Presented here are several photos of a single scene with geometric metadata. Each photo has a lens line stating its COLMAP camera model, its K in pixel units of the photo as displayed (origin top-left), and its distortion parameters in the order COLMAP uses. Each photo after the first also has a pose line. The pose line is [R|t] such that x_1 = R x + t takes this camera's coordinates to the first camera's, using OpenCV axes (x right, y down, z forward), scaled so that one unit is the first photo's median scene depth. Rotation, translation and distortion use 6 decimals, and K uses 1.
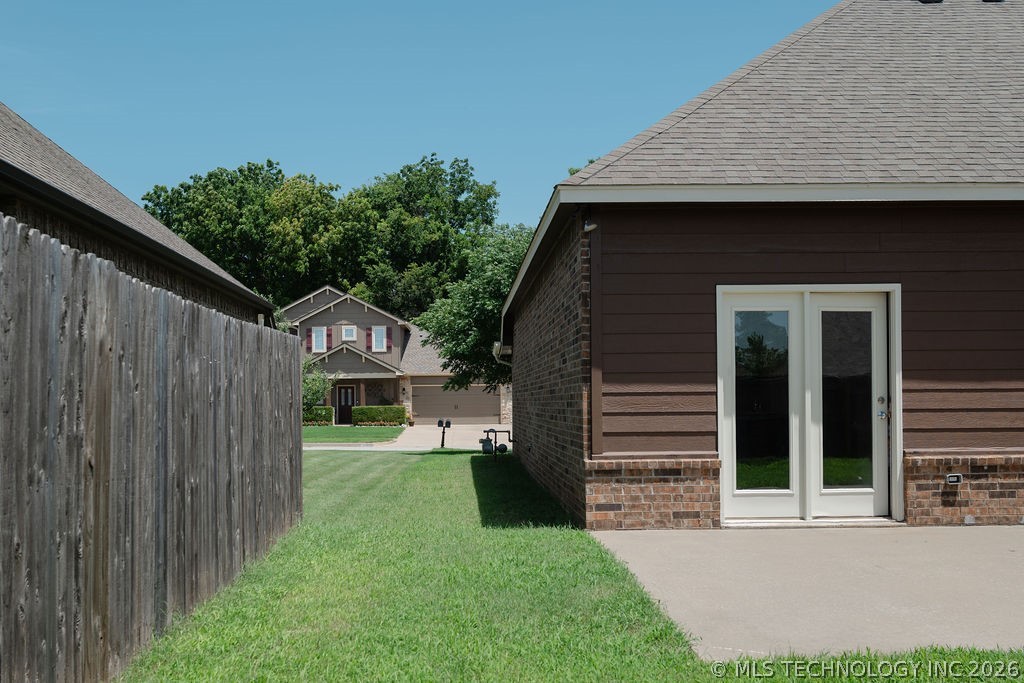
lens RADIAL K [[1034.0, 0, 512.9], [0, 1034.0, 399.0], [0, 0, 1]] dist [-0.006235, -0.000567]
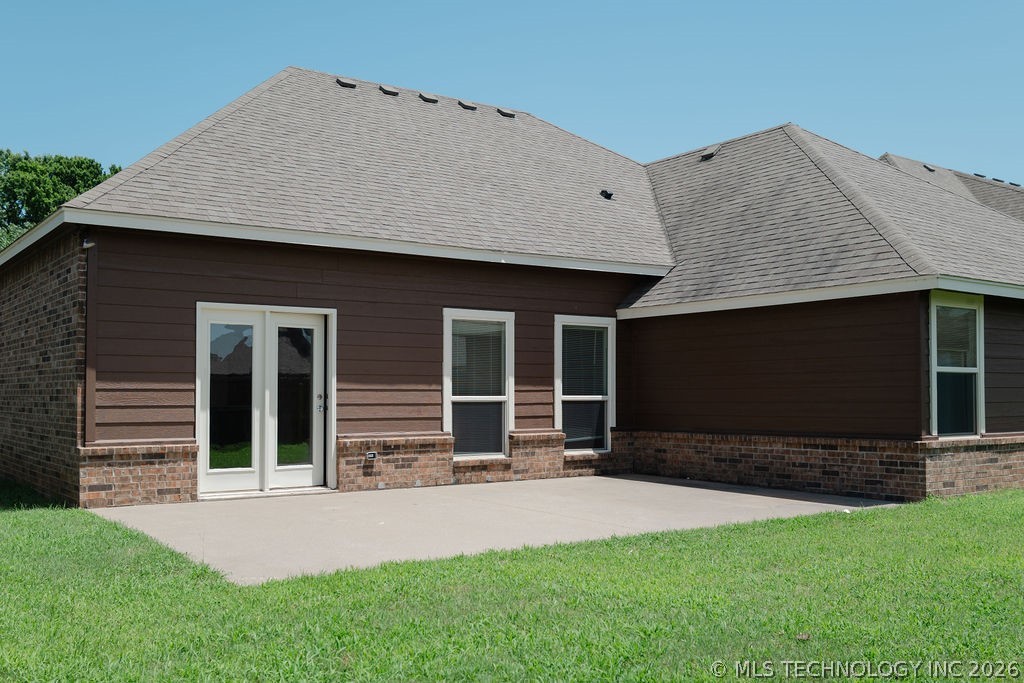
lens RADIAL K [[982.7, 0, 515.6], [0, 982.7, 370.3], [0, 0, 1]] dist [-0.018103, -0.002976]
pose [[0.823443, 0.022636, 0.566948, -0.148430], [-0.010159, 0.999632, -0.025156, -0.003796], [-0.567308, 0.014955, 0.823370, -0.166440]]
